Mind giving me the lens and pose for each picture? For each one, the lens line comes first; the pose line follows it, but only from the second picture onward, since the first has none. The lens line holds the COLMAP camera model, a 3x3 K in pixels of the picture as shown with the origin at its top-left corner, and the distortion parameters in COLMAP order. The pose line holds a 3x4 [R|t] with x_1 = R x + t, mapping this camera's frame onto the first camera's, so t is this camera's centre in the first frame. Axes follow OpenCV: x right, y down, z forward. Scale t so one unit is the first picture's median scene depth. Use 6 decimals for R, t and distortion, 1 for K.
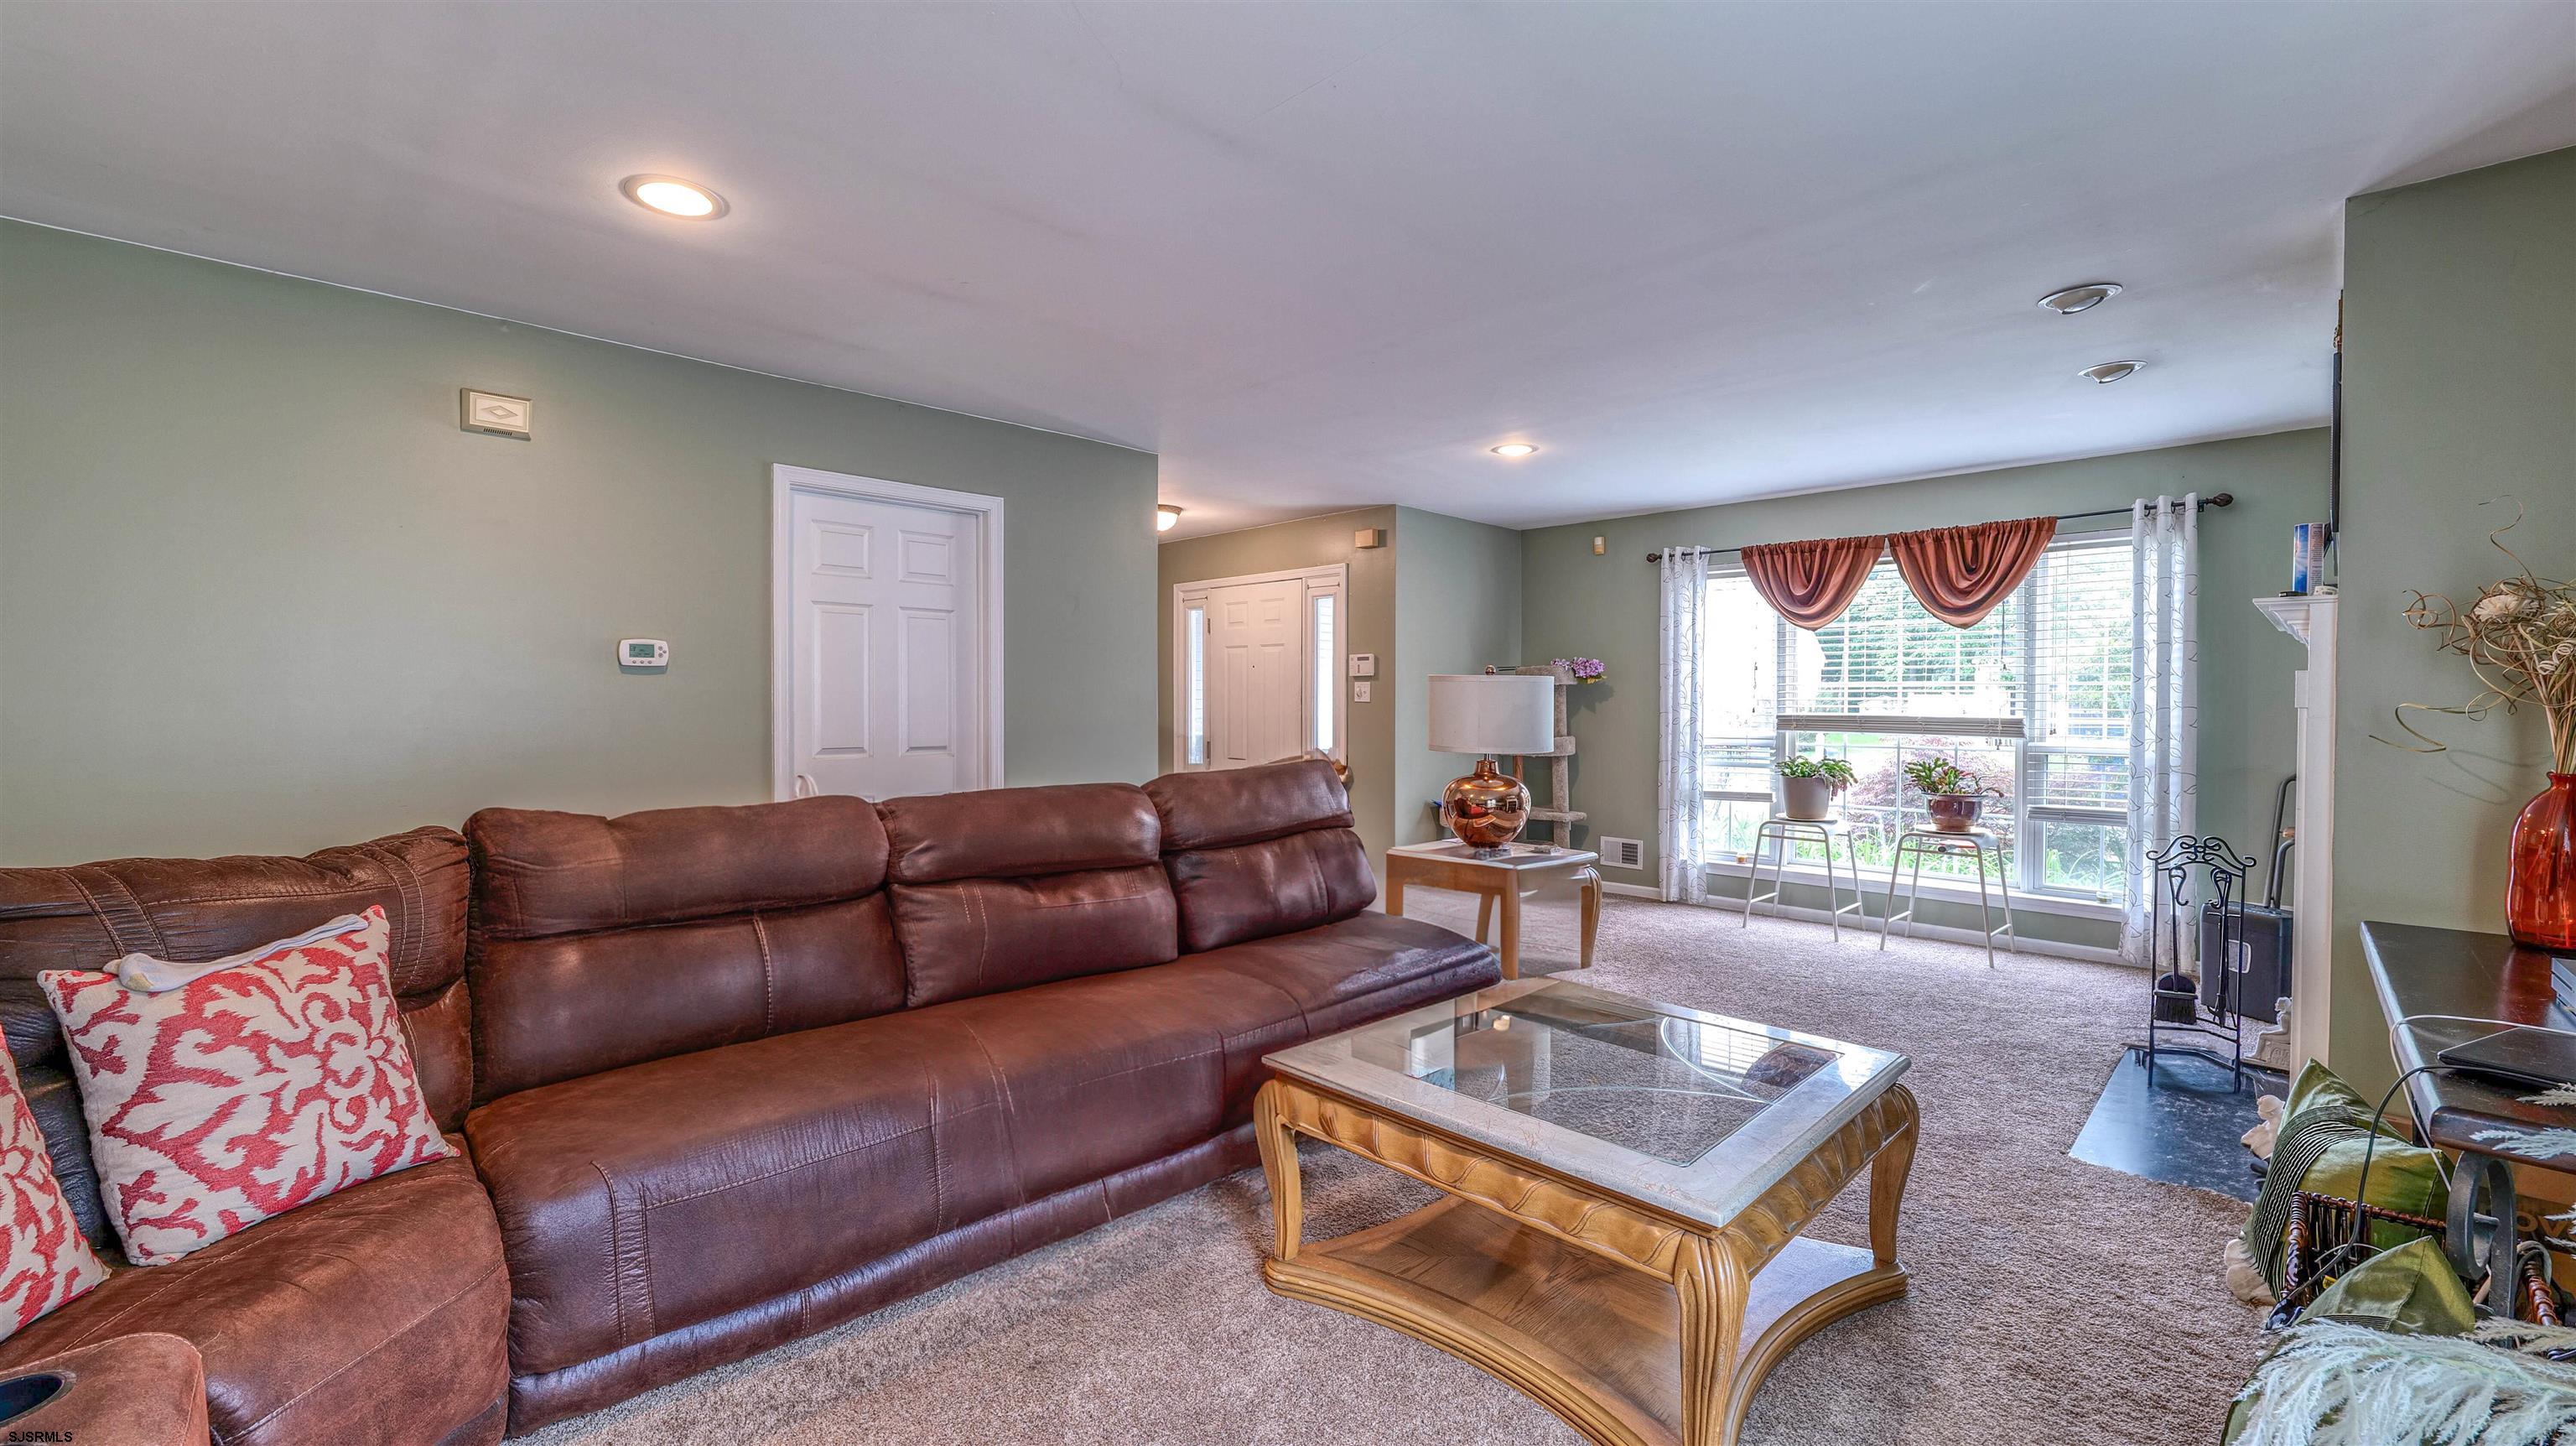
lens RADIAL K [[1043.5, 0, 1284.0], [0, 1043.5, 719.1], [0, 0, 1]] dist [-0.015855, 0.002210]
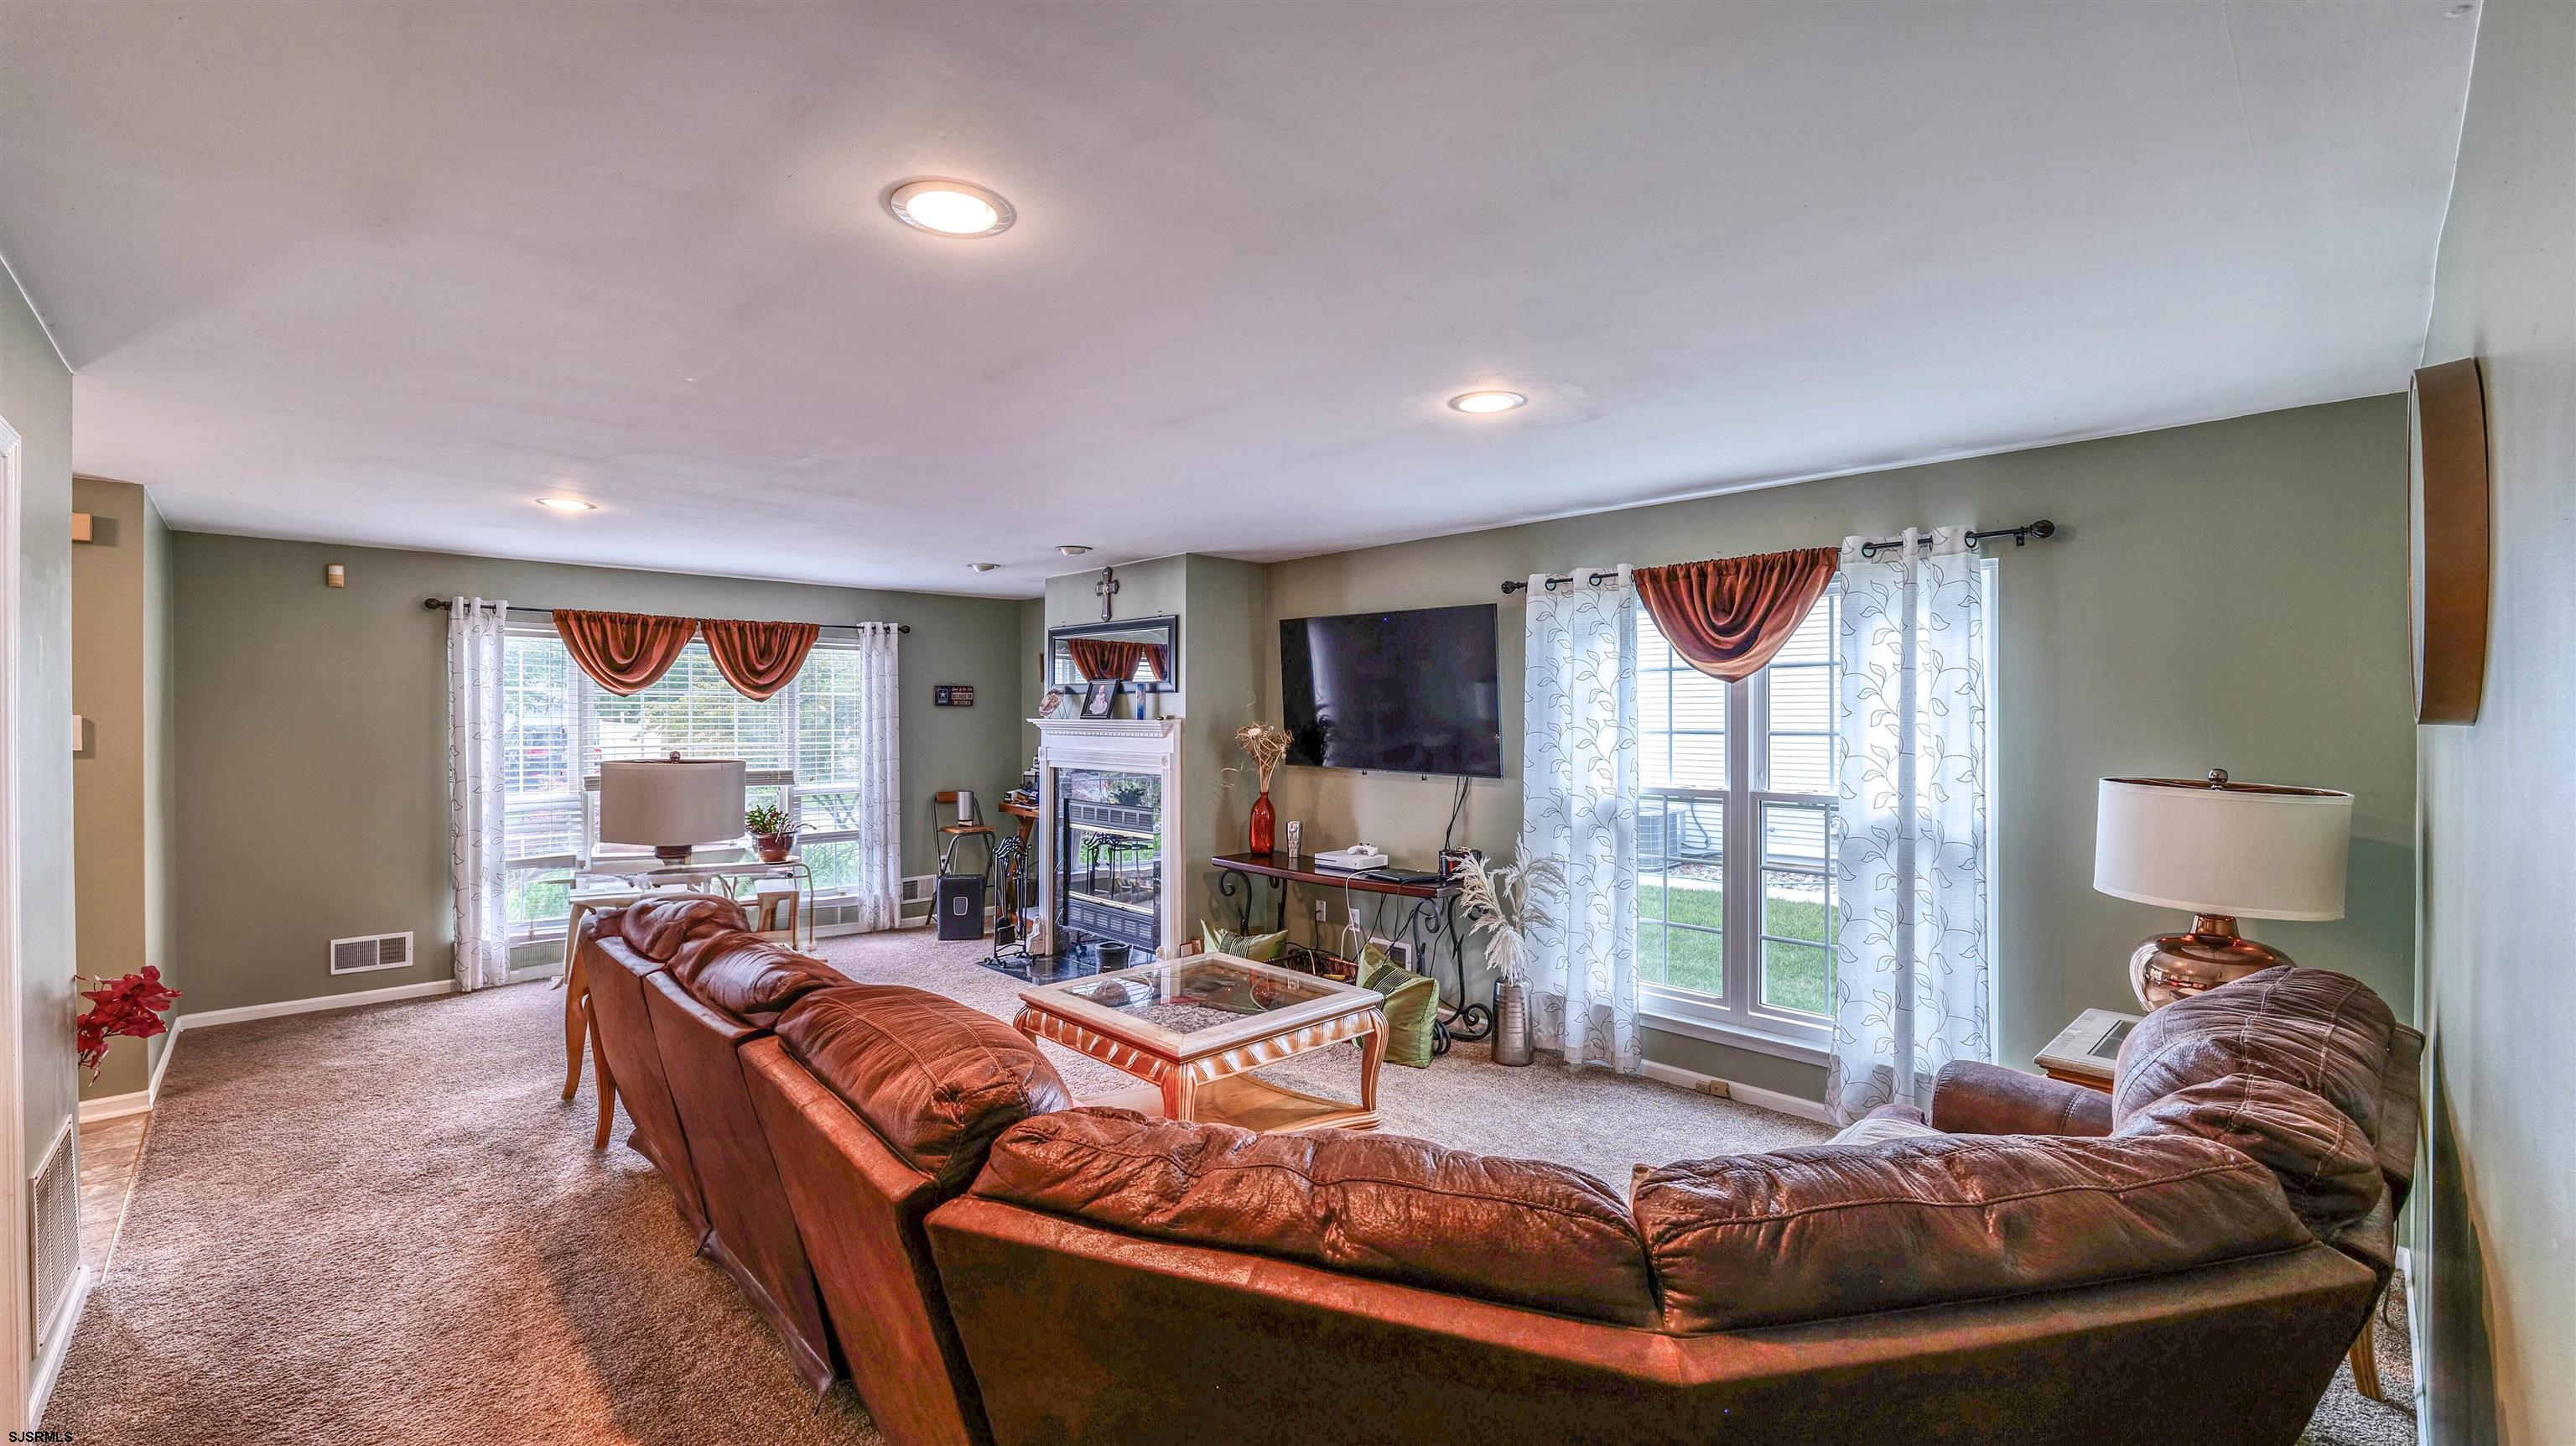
lens RADIAL K [[1043.5, 0, 1281.7], [0, 1043.5, 707.5], [0, 0, 1]] dist [-0.015855, 0.002210]
pose [[0.021417, 0.003545, 0.999764, -0.566205], [0.016777, 0.999852, -0.003905, -0.059957], [-0.999630, 0.016856, 0.021355, 0.308523]]
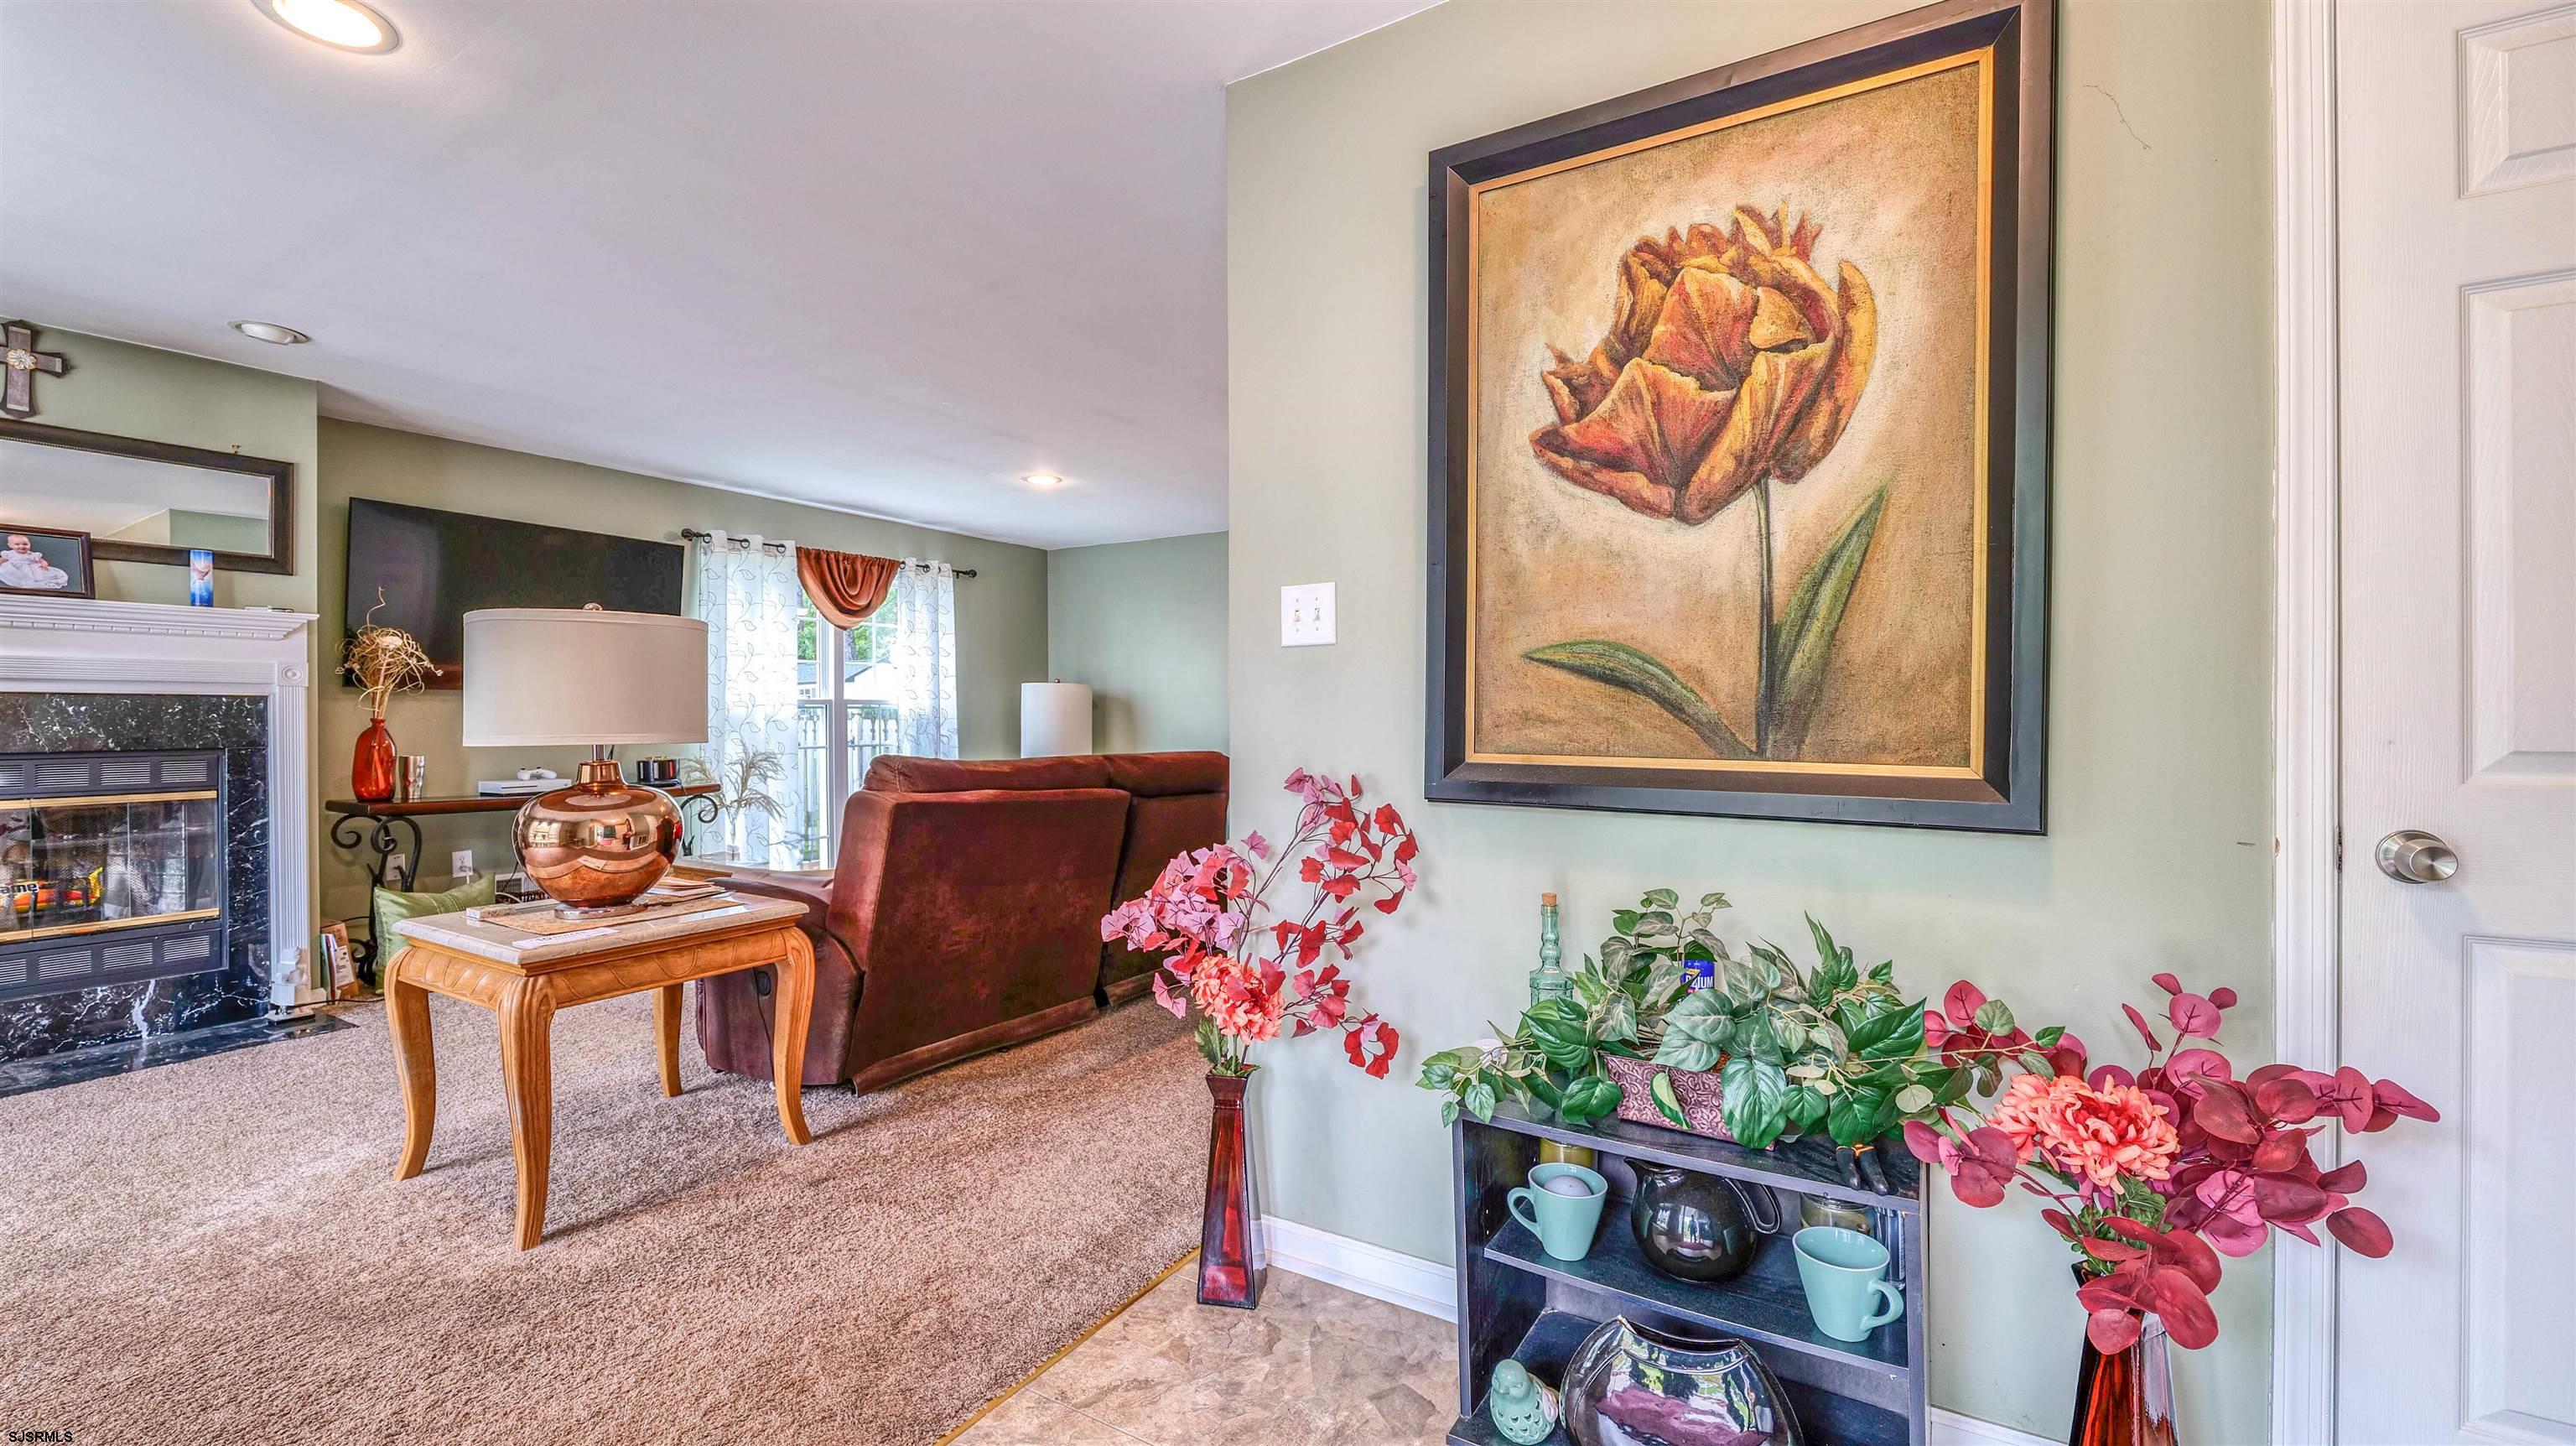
lens RADIAL K [[1043.5, 0, 1277.3], [0, 1043.5, 718.5], [0, 0, 1]] dist [-0.015855, 0.002210]
pose [[-0.970976, 0.003458, -0.239151, -0.034058], [-0.001018, 0.999827, 0.018593, 0.002421], [0.239174, 0.018297, -0.970804, 1.259067]]
